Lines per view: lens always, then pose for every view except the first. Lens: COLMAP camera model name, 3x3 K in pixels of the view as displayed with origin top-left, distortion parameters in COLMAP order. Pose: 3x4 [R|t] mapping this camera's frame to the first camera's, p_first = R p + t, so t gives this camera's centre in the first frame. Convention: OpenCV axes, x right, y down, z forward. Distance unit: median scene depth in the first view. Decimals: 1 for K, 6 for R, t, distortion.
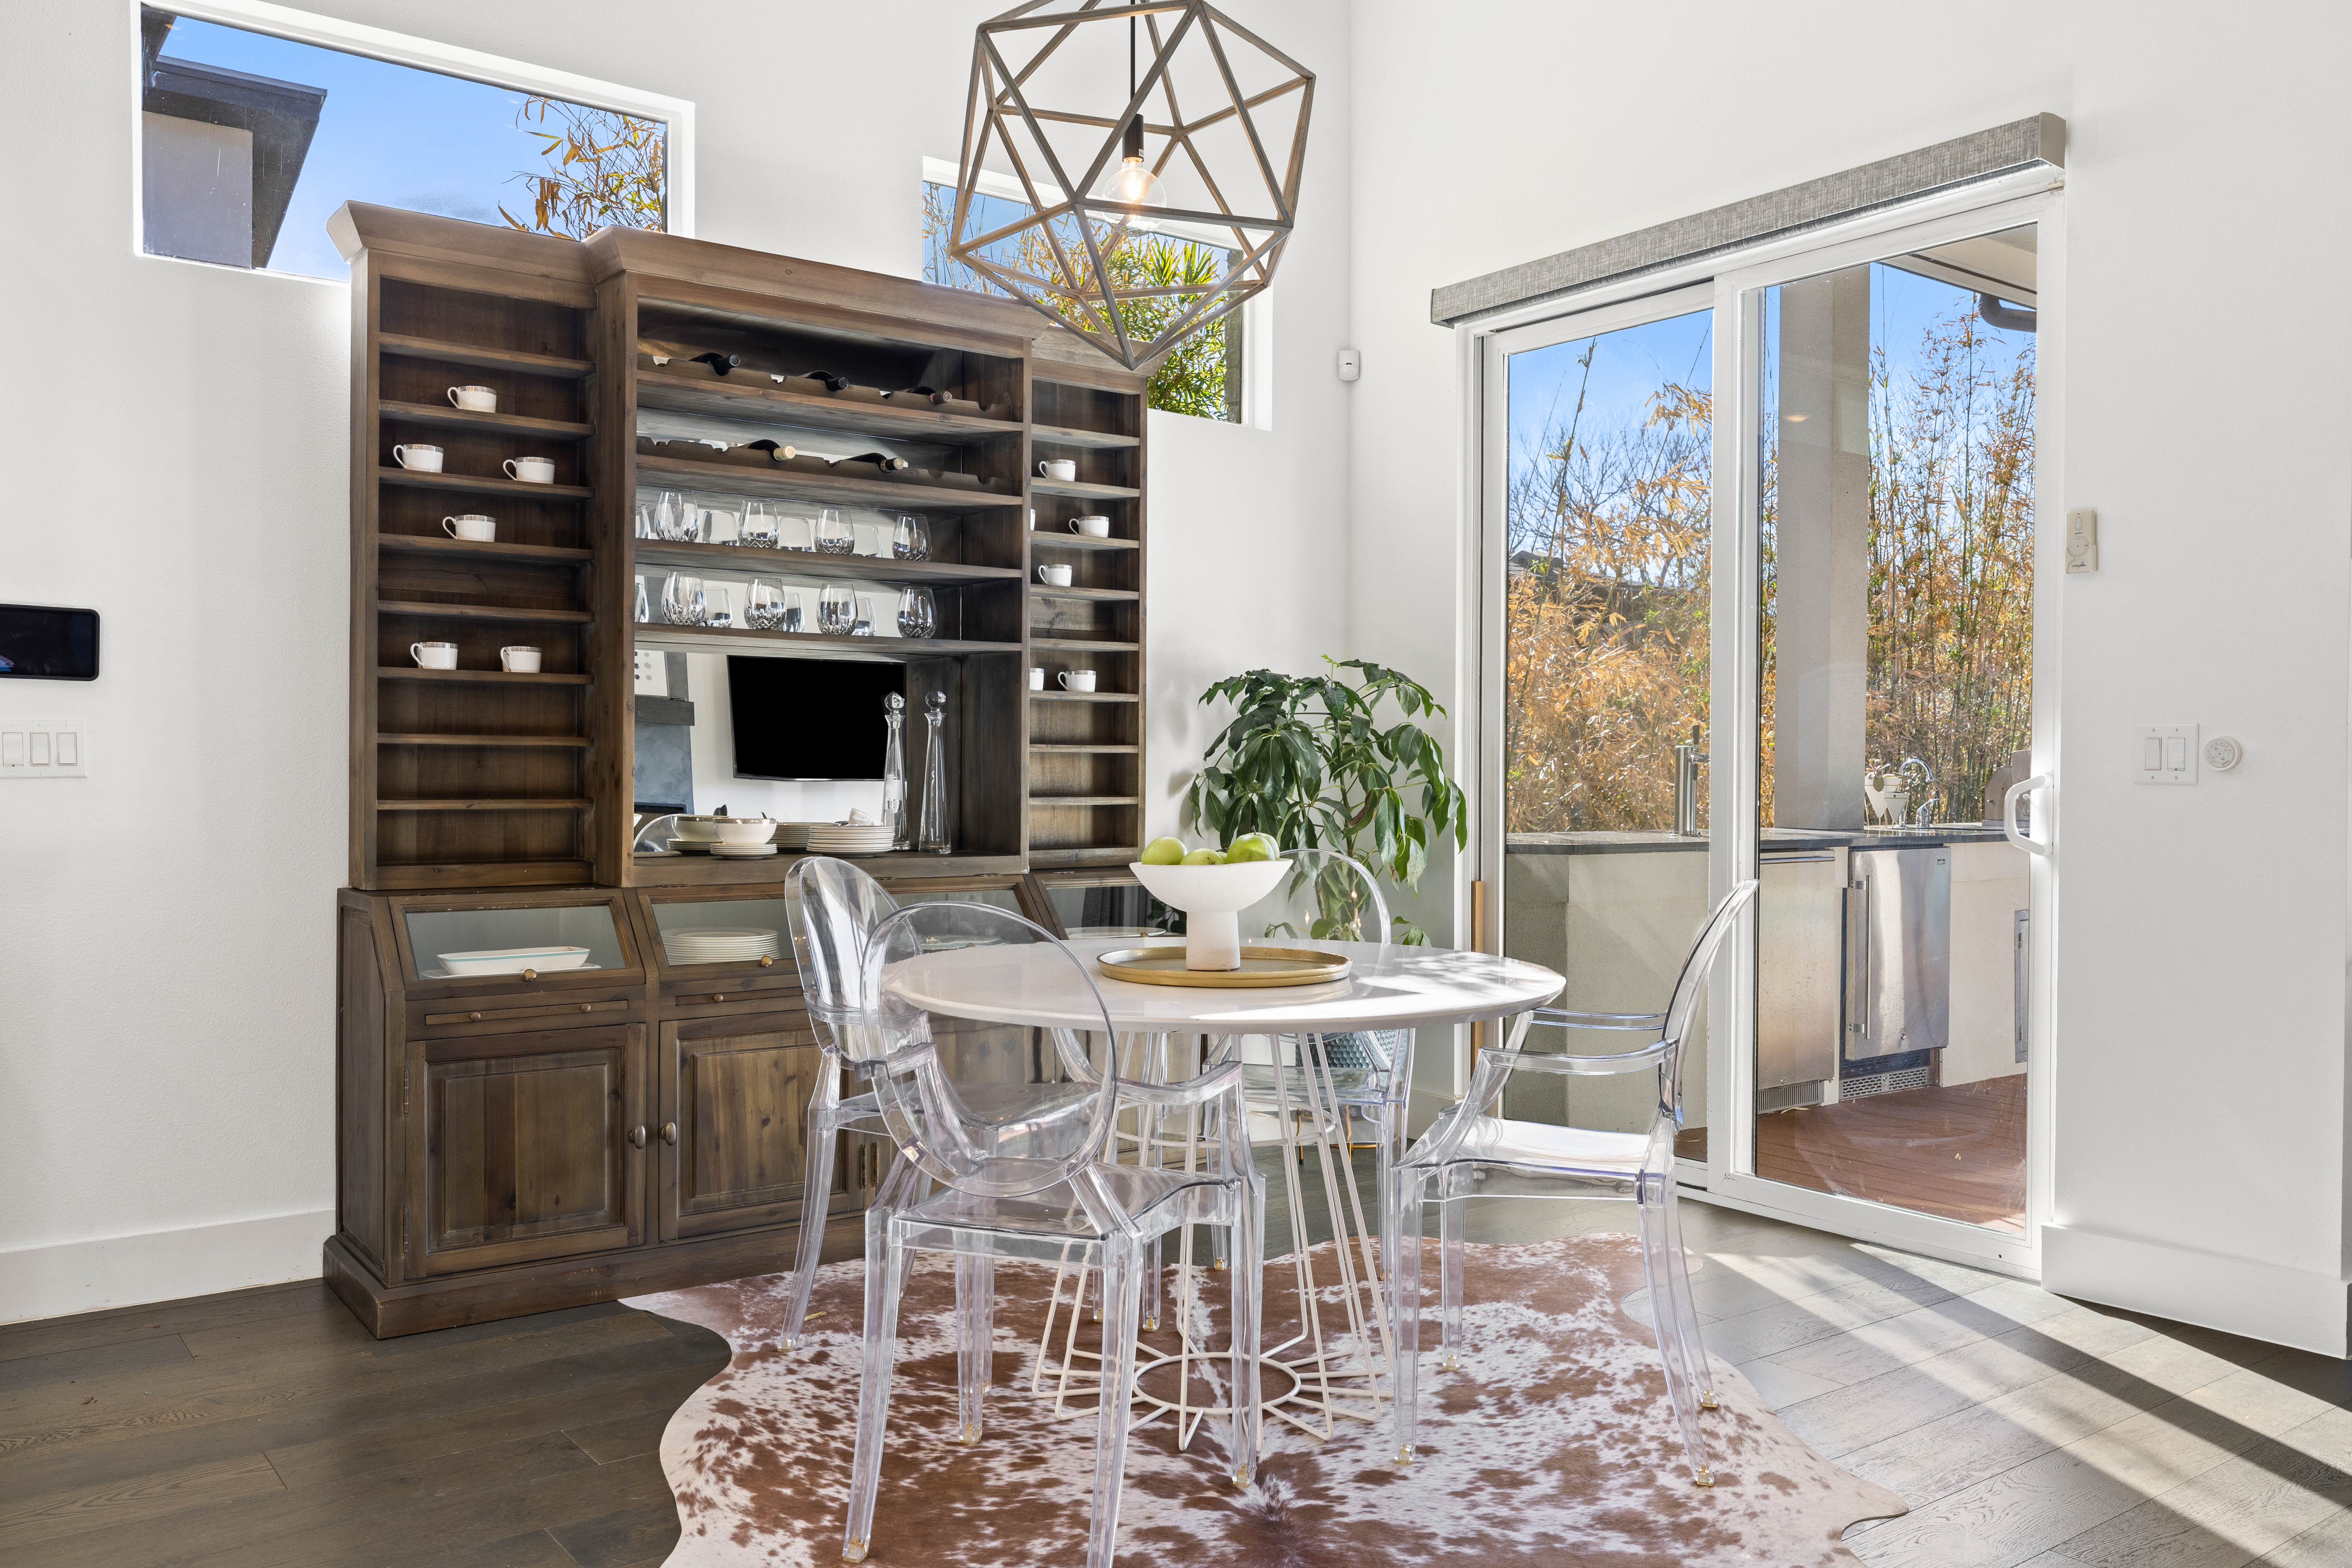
lens RADIAL K [[1820.6, 0, 1184.9], [0, 1820.6, 781.7], [0, 0, 1]] dist [0.006984, -0.002631]
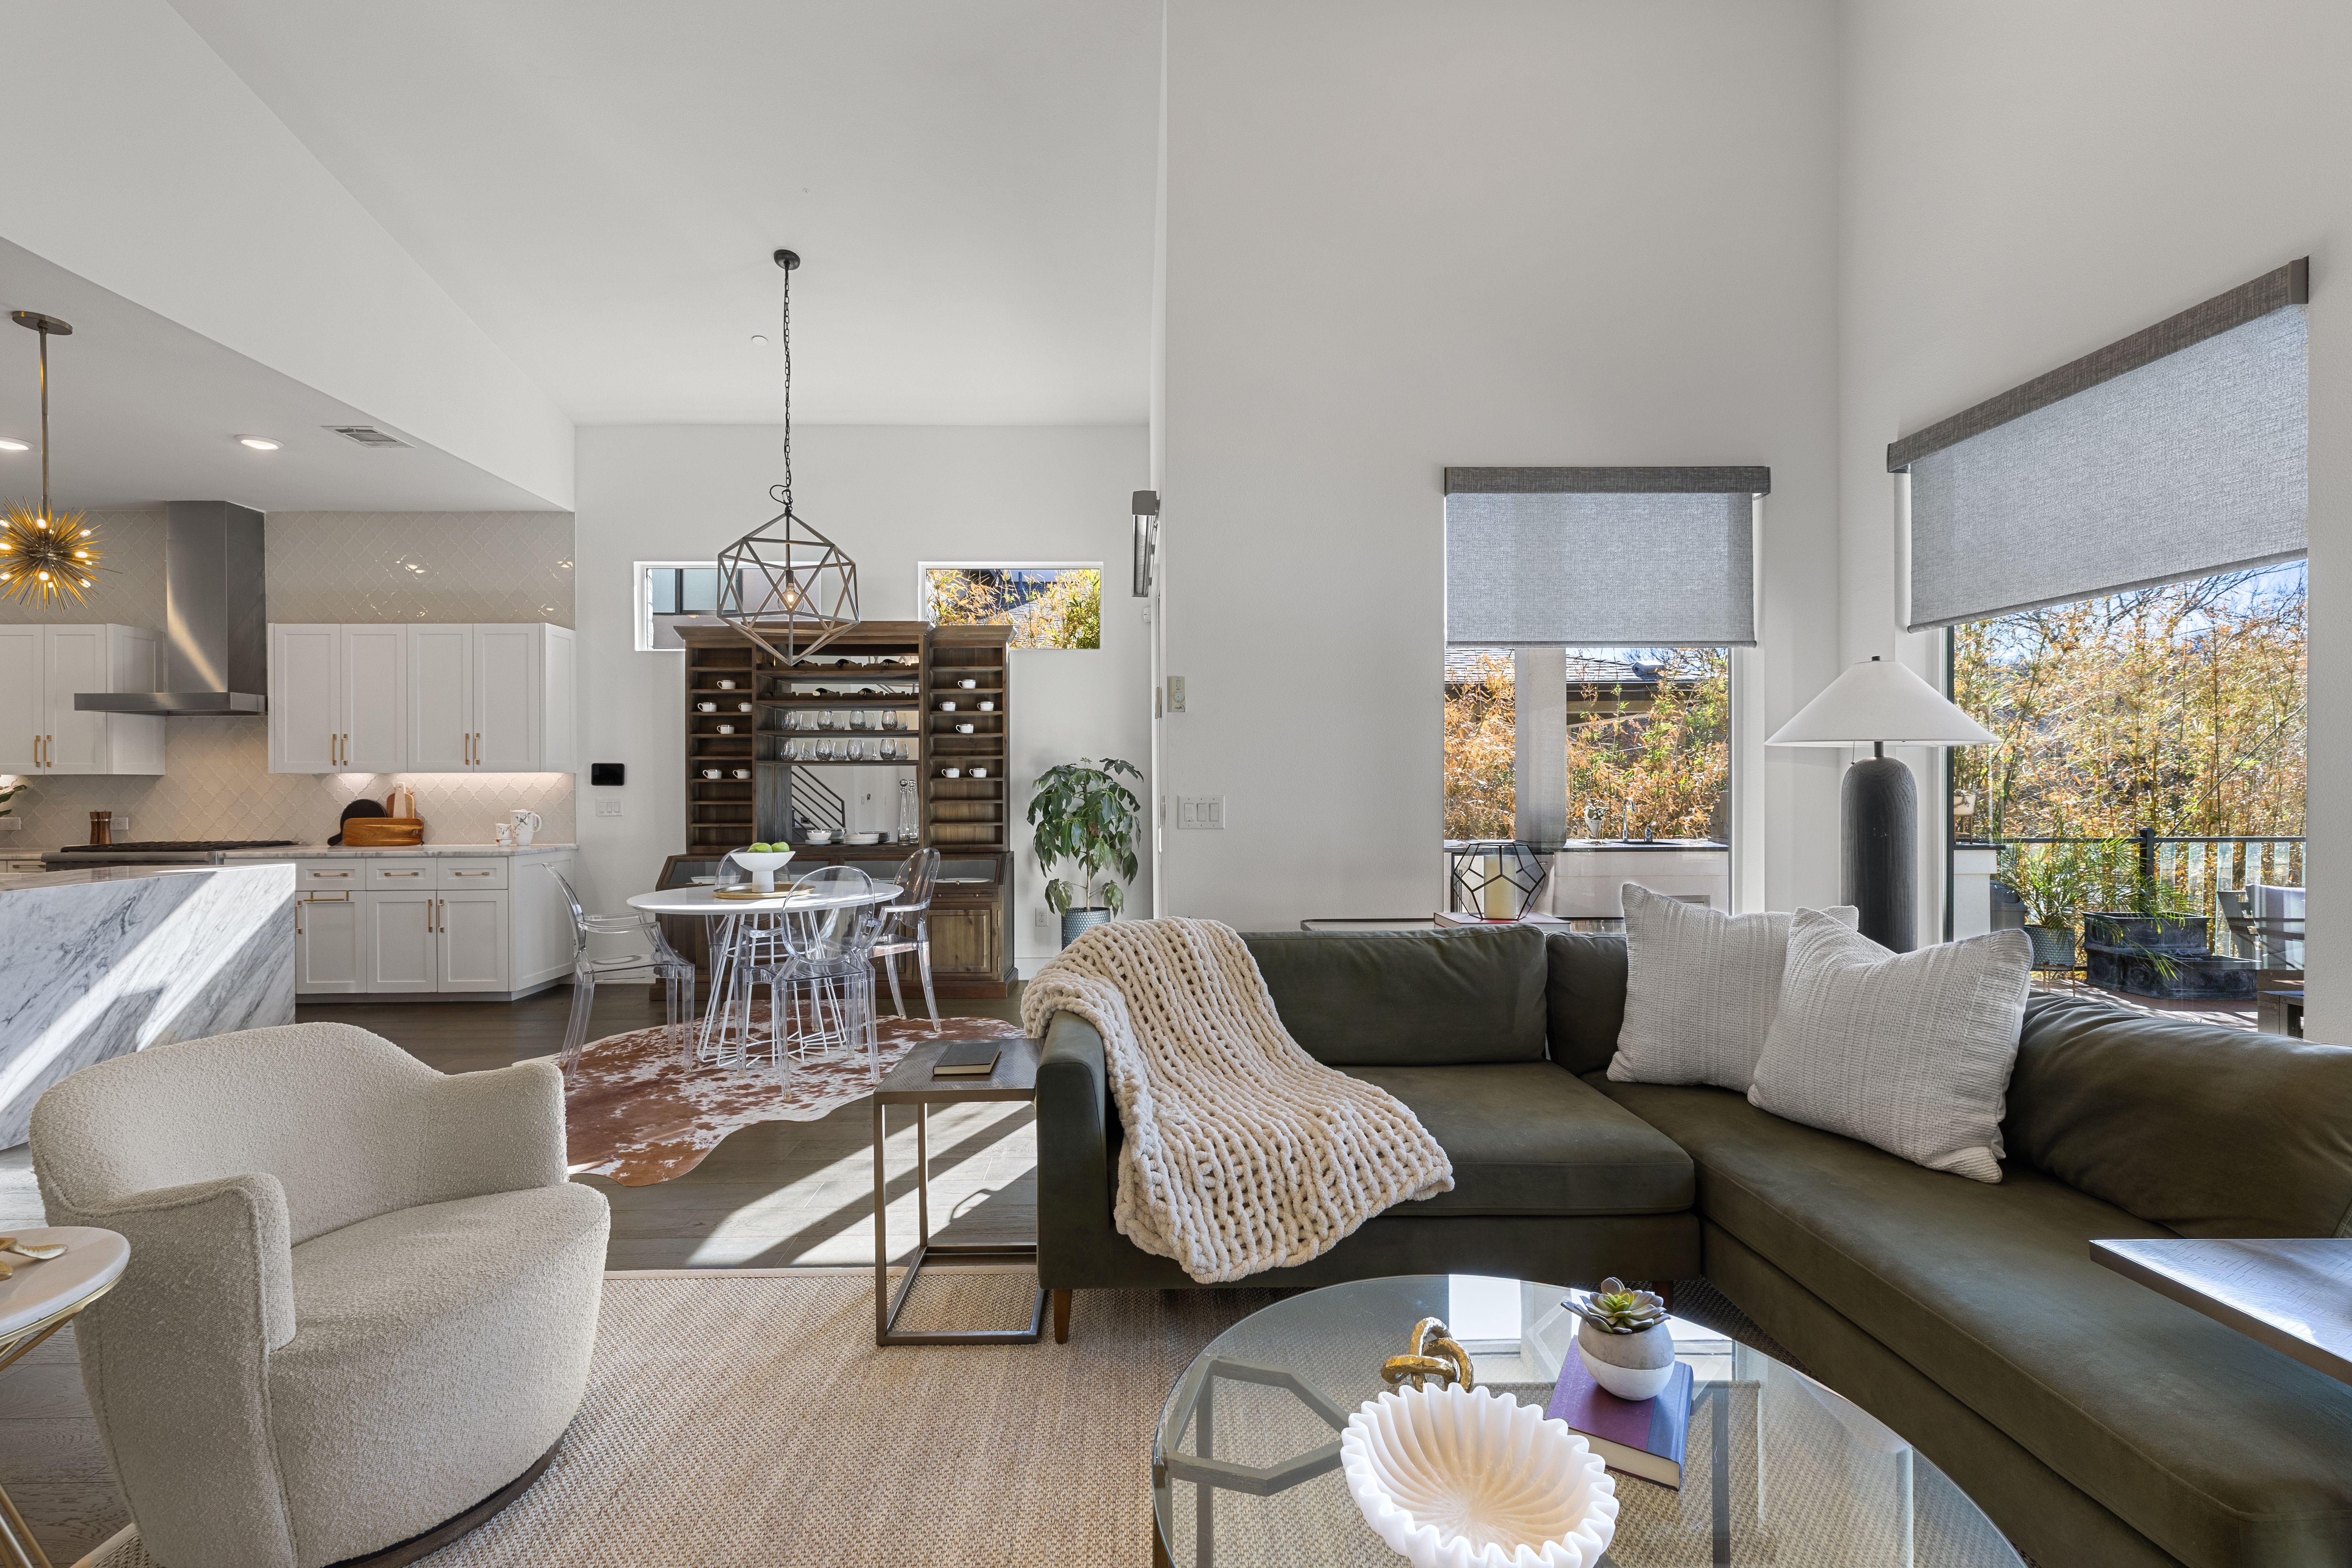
lens RADIAL K [[990.7, 0, 1155.2], [0, 990.7, 790.2], [0, 0, 1]] dist [0.003569, 0.000482]
pose [[0.810176, -0.007595, -0.586137, 1.089709], [0.004571, 0.999968, -0.006640, -0.029233], [0.586168, 0.002700, 0.810185, 0.124824]]
